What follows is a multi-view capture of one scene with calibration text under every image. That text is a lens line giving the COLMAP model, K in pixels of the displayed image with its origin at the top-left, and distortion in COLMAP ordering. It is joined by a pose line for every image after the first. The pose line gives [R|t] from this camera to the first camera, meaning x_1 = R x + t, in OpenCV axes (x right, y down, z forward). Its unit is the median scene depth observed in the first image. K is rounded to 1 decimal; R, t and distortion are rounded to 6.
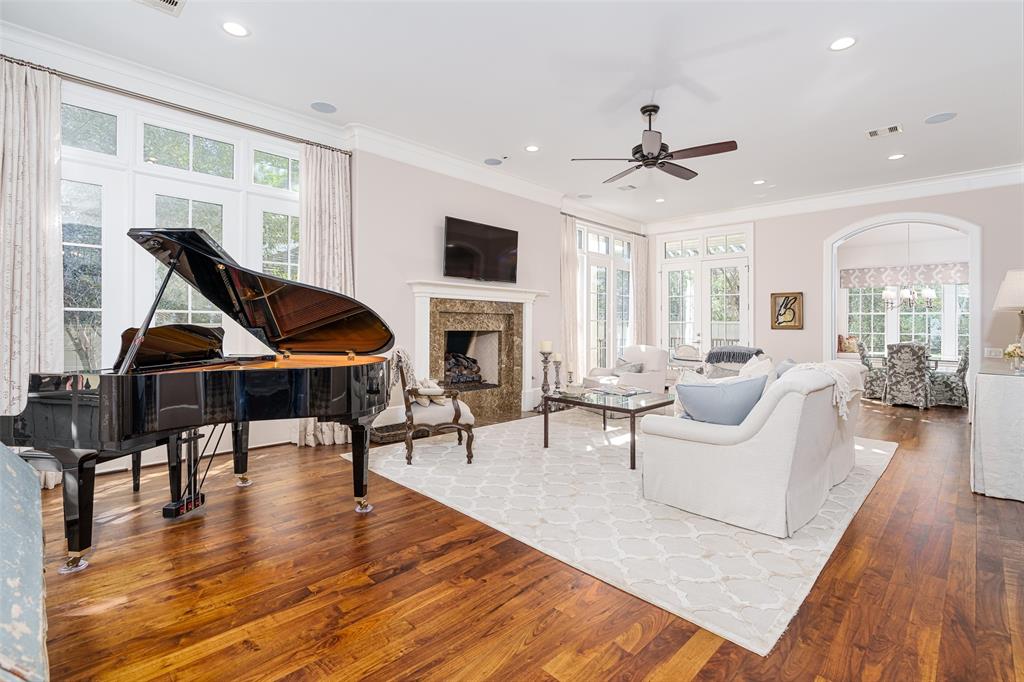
lens RADIAL K [[471.6, 0, 516.9], [0, 471.6, 317.1], [0, 0, 1]] dist [-0.003149, -0.000219]
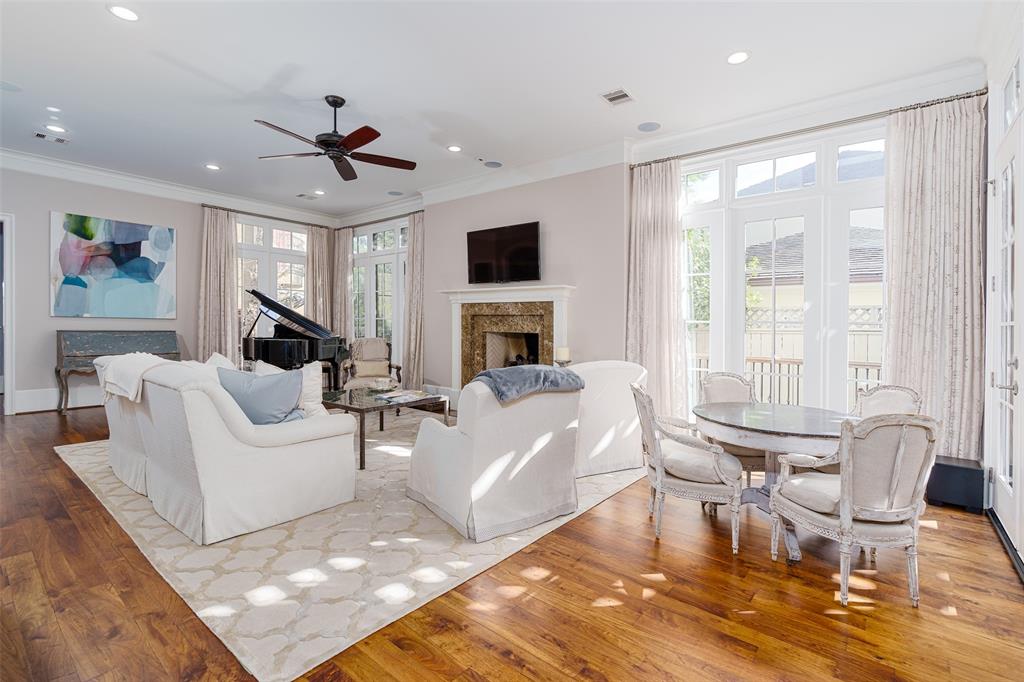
lens RADIAL K [[471.6, 0, 511.7], [0, 471.6, 336.4], [0, 0, 1]] dist [-0.003149, -0.000219]
pose [[0.088861, 0.007037, -0.996019, 0.968568], [-0.008606, 0.999943, 0.006297, 0.032528], [0.996007, 0.008013, 0.088917, 0.958909]]
